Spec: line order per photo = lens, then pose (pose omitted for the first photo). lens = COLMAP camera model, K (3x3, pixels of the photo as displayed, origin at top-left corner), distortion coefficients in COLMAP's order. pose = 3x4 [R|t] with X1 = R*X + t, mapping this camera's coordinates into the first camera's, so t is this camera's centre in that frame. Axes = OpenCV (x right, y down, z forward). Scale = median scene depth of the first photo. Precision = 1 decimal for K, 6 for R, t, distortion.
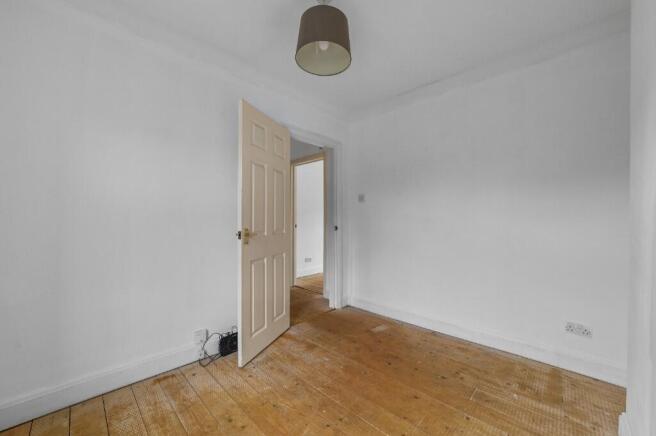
lens RADIAL K [[259.2, 0, 325.4], [0, 259.2, 215.4], [0, 0, 1]] dist [-0.003592, 0.000075]
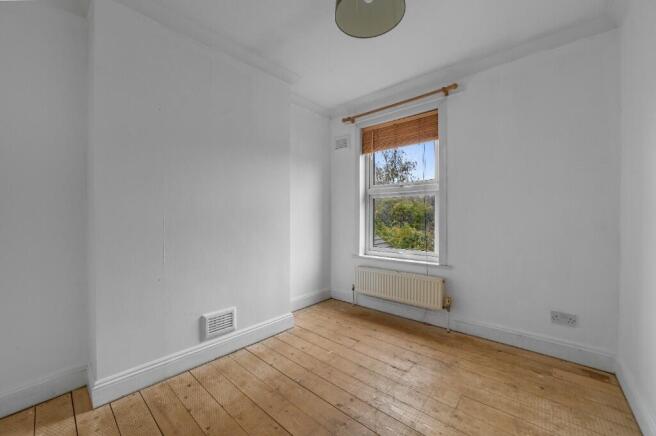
lens RADIAL K [[259.2, 0, 325.4], [0, 259.2, 215.4], [0, 0, 1]] dist [-0.003592, 0.000075]
pose [[-0.995363, 0.003237, -0.096132, 0.153013], [0.003707, 0.999982, -0.004710, 0.022461], [0.096115, -0.005045, -0.995357, 1.368256]]
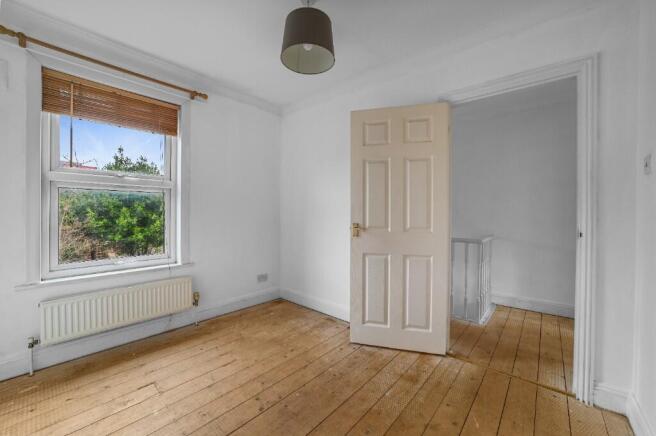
lens RADIAL K [[259.2, 0, 325.4], [0, 259.2, 215.4], [0, 0, 1]] dist [-0.003592, 0.000075]
pose [[0.077014, 0.007545, -0.997001, 0.776728], [-0.000409, 0.999972, 0.007536, 0.011702], [0.997030, -0.000173, 0.077015, 0.761394]]
